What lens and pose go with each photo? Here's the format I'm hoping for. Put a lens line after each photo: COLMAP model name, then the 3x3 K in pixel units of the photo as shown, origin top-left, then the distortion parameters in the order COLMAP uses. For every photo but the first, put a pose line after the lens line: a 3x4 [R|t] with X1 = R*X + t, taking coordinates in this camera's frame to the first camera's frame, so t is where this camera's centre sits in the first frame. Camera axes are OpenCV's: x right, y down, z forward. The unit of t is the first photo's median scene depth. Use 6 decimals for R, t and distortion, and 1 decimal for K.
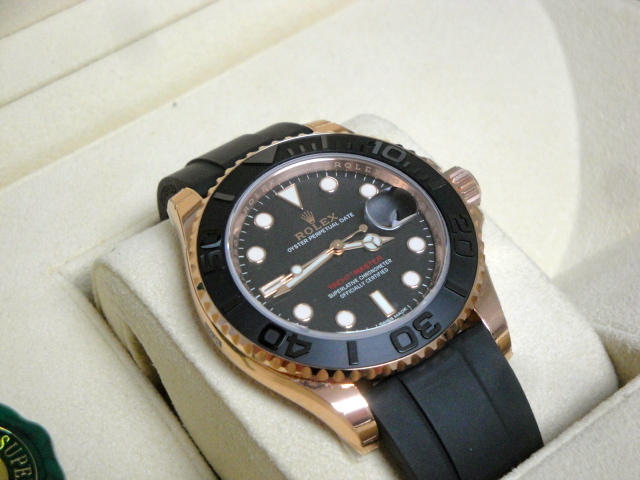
lens RADIAL K [[1402.0, 0, 340.8], [0, 1402.0, 246.6], [0, 0, 1]] dist [0.281222, 0.000000]
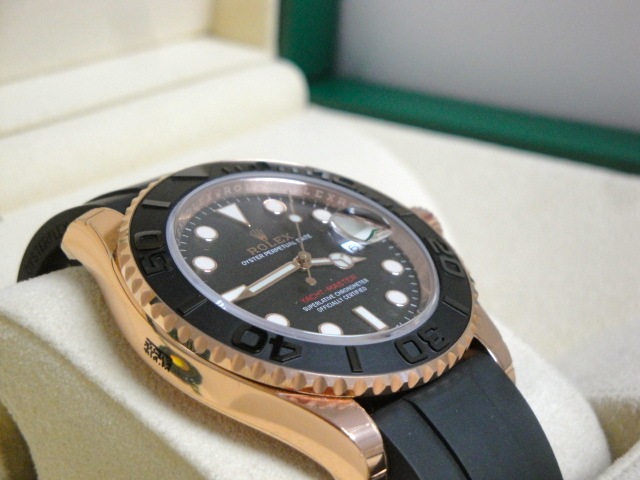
lens RADIAL K [[1400.9, 0, 321.0], [0, 1400.9, 239.8], [0, 0, 1]] dist [0.292818, 0.000000]
pose [[0.963046, 0.044855, 0.265576, -0.203506], [0.048738, 0.940735, -0.335623, 0.255113], [-0.264891, 0.336164, 0.903785, 0.264279]]
